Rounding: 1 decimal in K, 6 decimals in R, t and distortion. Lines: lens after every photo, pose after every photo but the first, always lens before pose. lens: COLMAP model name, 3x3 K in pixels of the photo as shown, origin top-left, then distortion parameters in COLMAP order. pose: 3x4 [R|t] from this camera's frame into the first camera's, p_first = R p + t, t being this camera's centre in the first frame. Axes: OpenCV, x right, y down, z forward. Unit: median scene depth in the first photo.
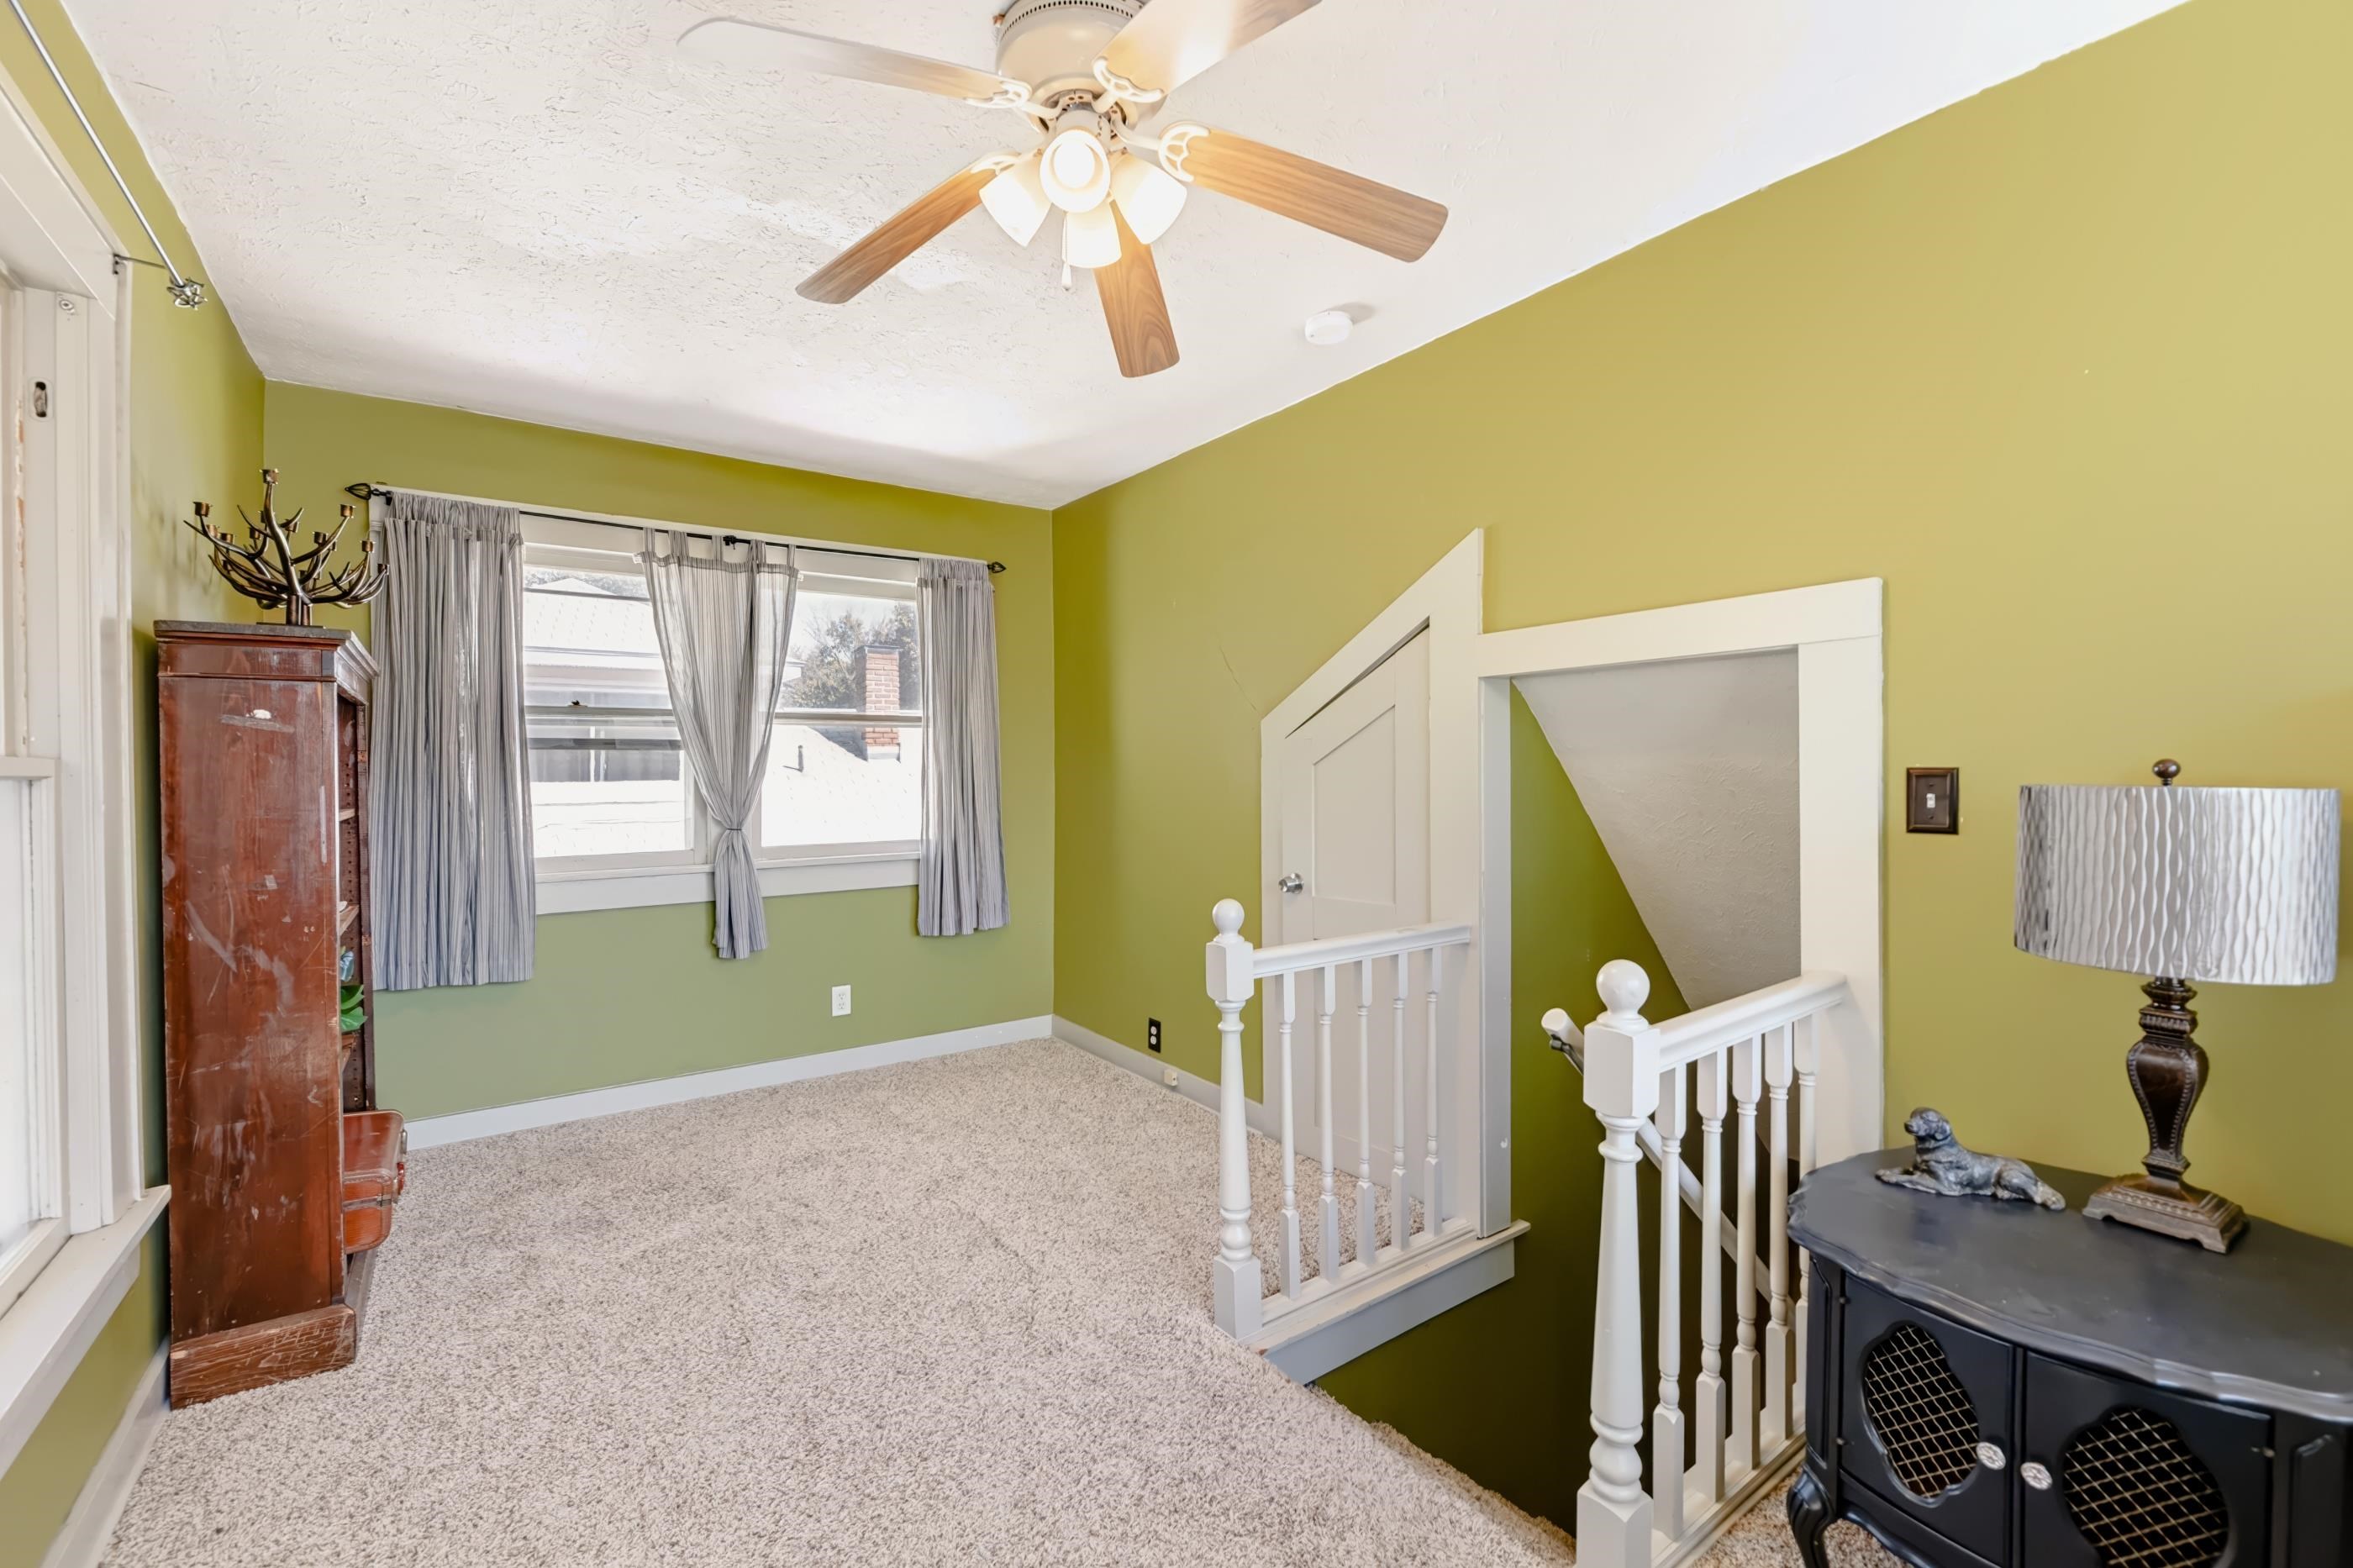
lens RADIAL K [[998.7, 0, 1176.6], [0, 998.7, 777.6], [0, 0, 1]] dist [-0.001210, -0.001591]
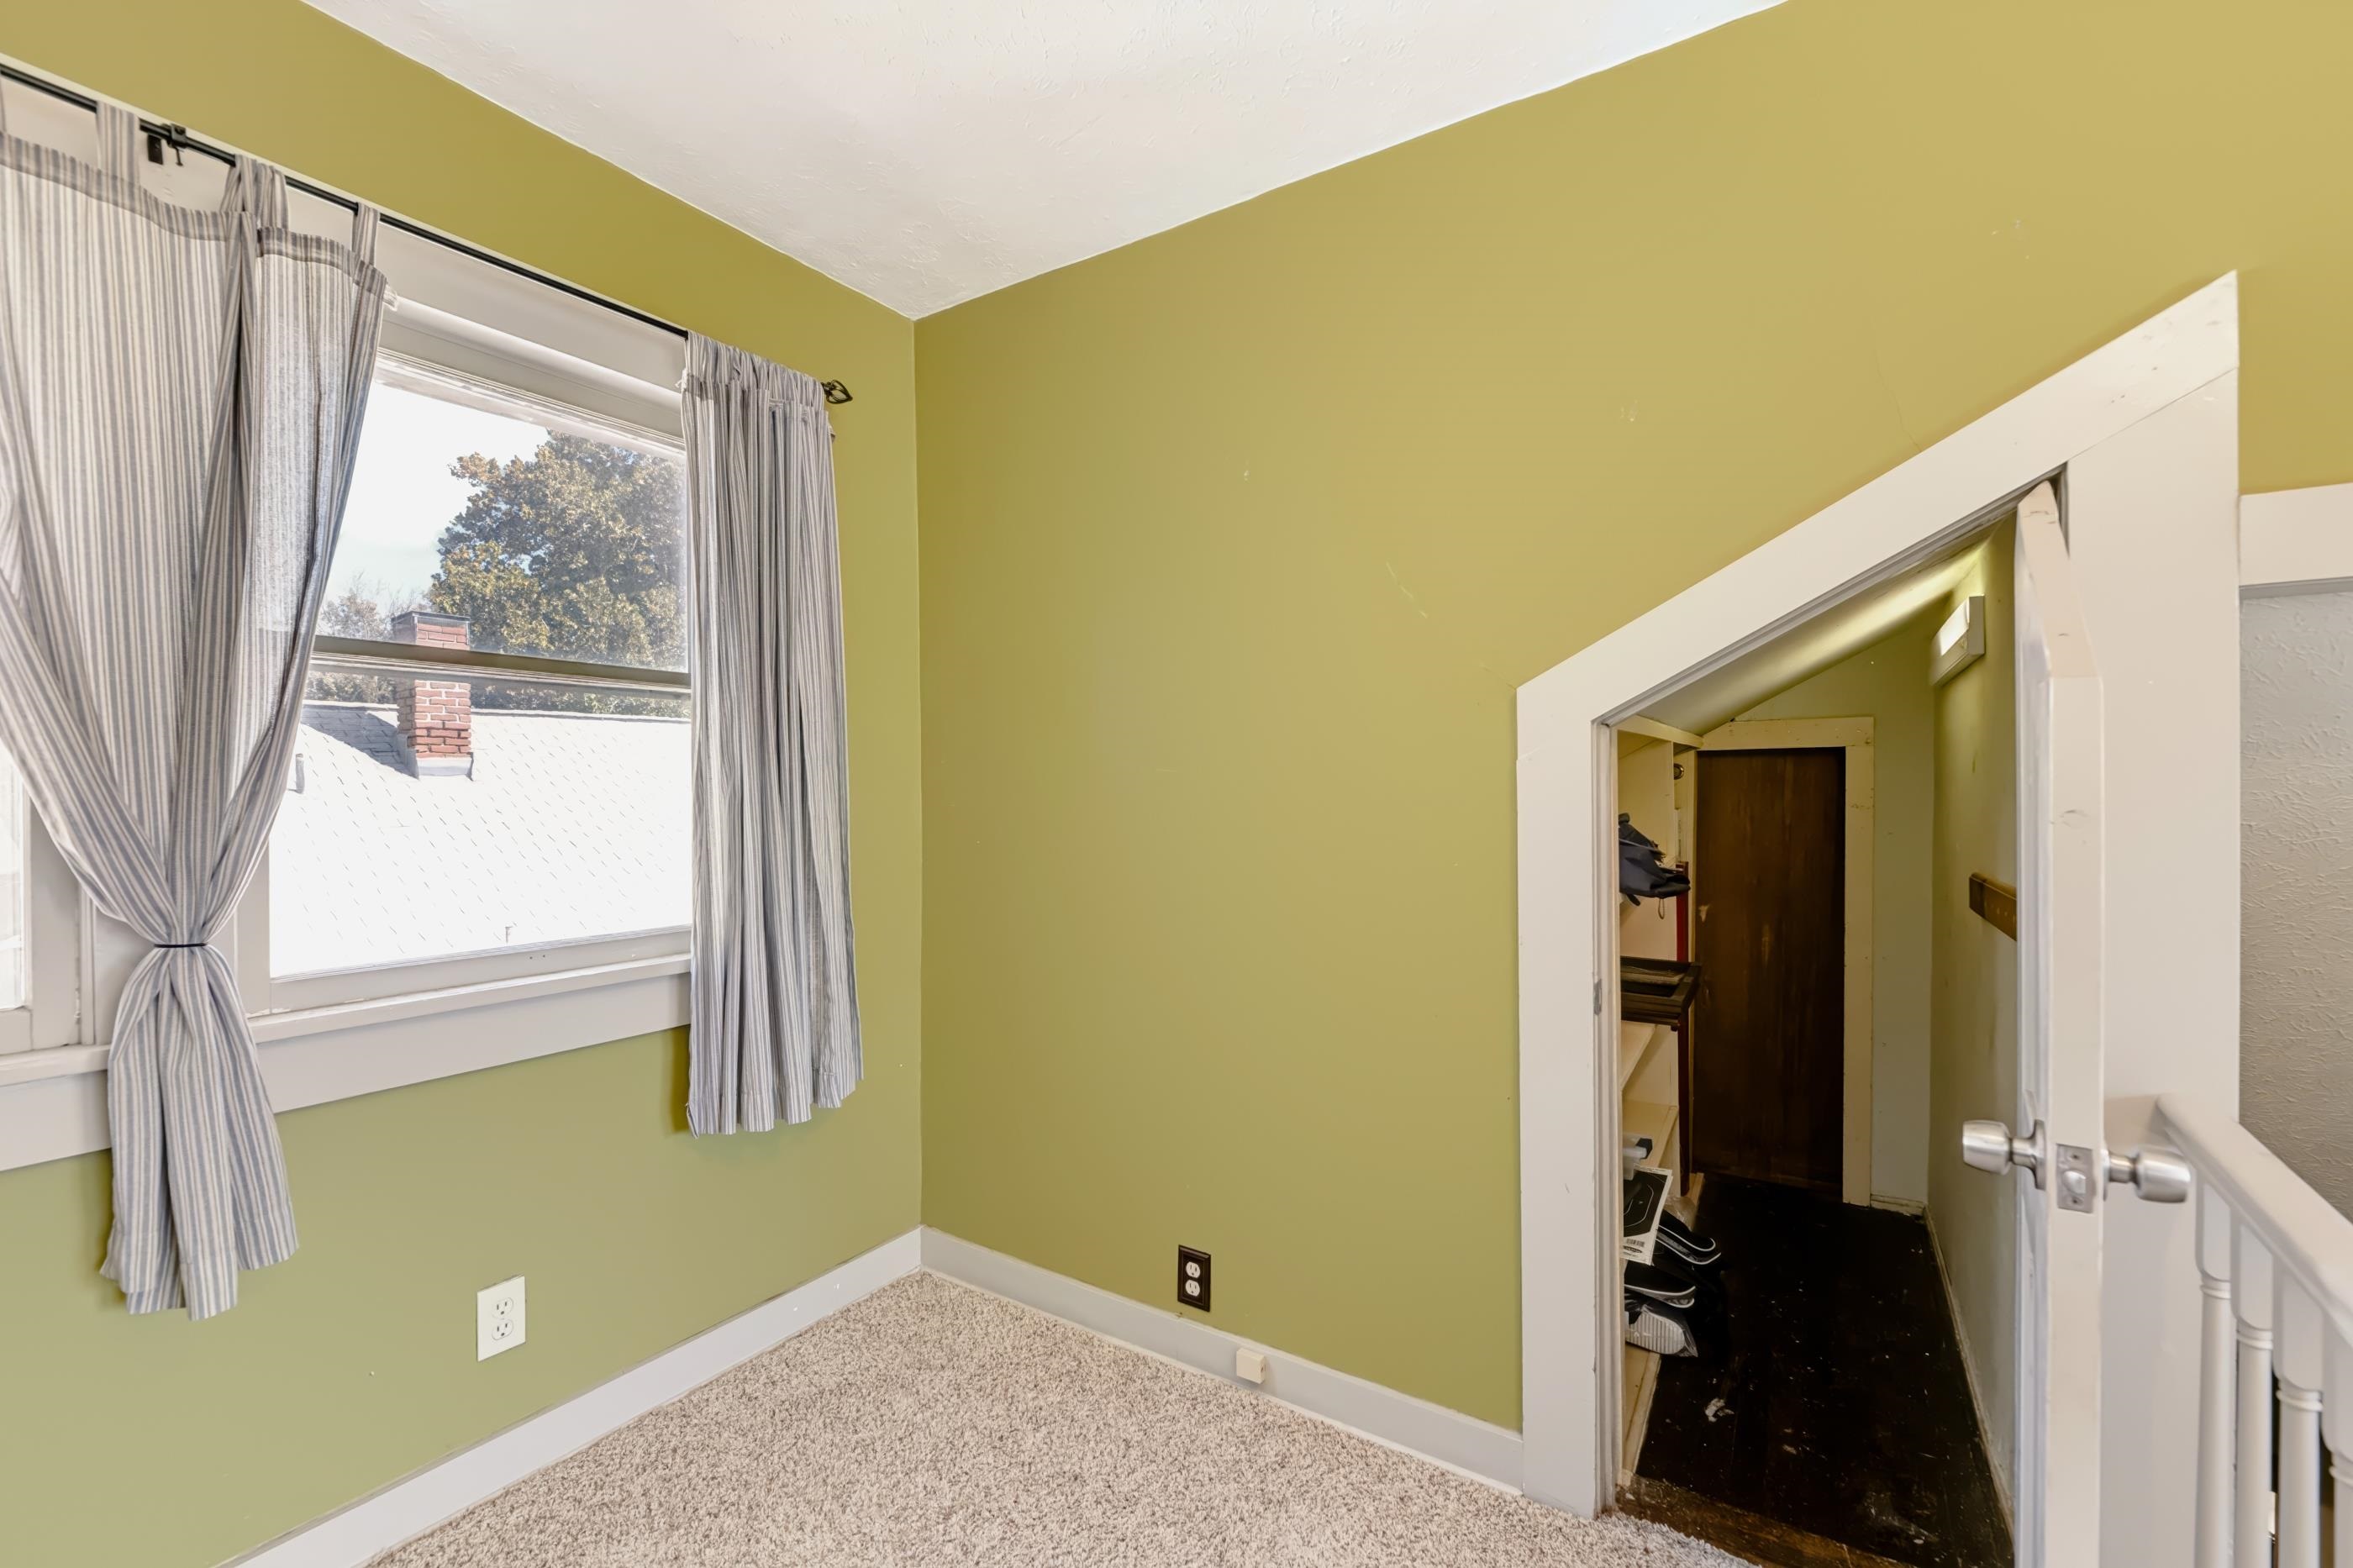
lens RADIAL K [[998.7, 0, 1181.3], [0, 998.7, 801.2], [0, 0, 1]] dist [-0.001210, -0.001591]
pose [[0.929253, -0.002104, 0.369437, -0.227577], [0.001999, 0.999998, 0.000665, 0.000549], [-0.369438, 0.000120, 0.929255, 0.505592]]
